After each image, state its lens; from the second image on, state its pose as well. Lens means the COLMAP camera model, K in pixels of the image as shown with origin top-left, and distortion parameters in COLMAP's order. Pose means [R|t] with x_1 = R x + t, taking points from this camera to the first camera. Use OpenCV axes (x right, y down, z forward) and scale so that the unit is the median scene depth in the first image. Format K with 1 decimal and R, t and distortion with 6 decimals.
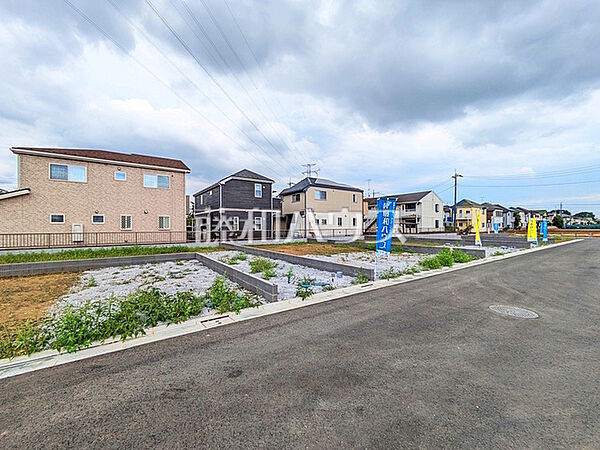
lens RADIAL K [[237.0, 0, 299.9], [0, 237.0, 227.5], [0, 0, 1]] dist [0.006036, 0.000130]
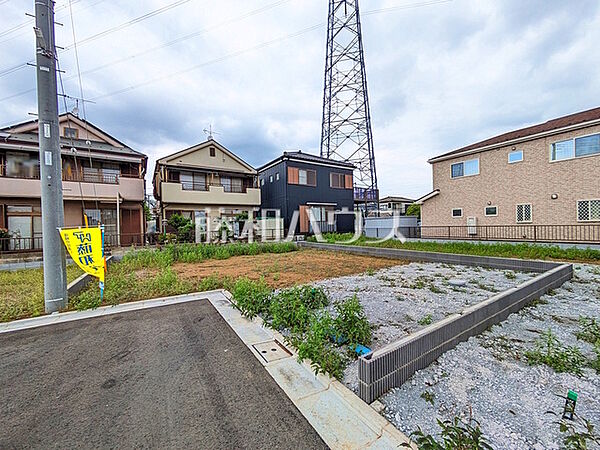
lens RADIAL K [[237.0, 0, 299.9], [0, 237.0, 227.5], [0, 0, 1]] dist [0.006036, 0.000130]
pose [[-0.047272, 0.014907, -0.998771, 0.307689], [0.020147, 0.999699, 0.013968, 0.001132], [0.998679, -0.019462, -0.047558, 0.890164]]
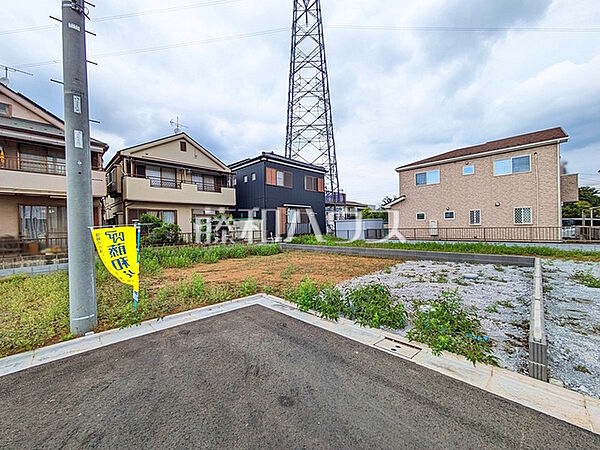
lens RADIAL K [[237.7, 0, 300.0], [0, 237.7, 225.0], [0, 0, 1]] dist [0.002097, 0.000610]
pose [[0.170490, -0.006591, -0.985337, 0.270067], [0.015568, 0.999871, -0.003995, 0.006607], [0.985236, -0.014659, 0.170571, 0.451940]]
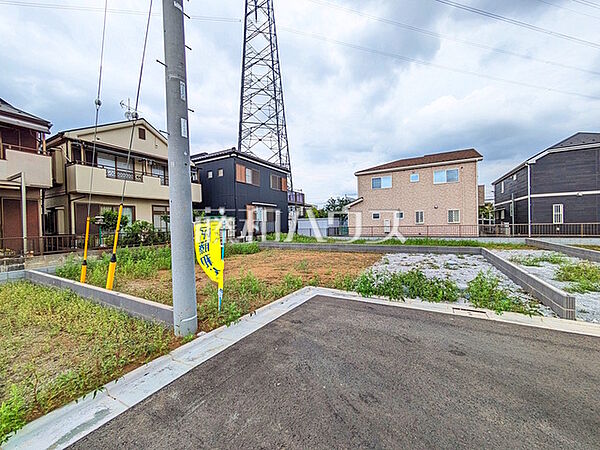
lens RADIAL K [[237.7, 0, 300.0], [0, 237.7, 225.0], [0, 0, 1]] dist [0.002097, 0.000610]
pose [[0.426665, -0.002925, -0.904405, 0.199118], [0.015154, 0.999878, 0.003915, 0.009536], [0.904283, -0.015376, 0.426657, -0.049019]]
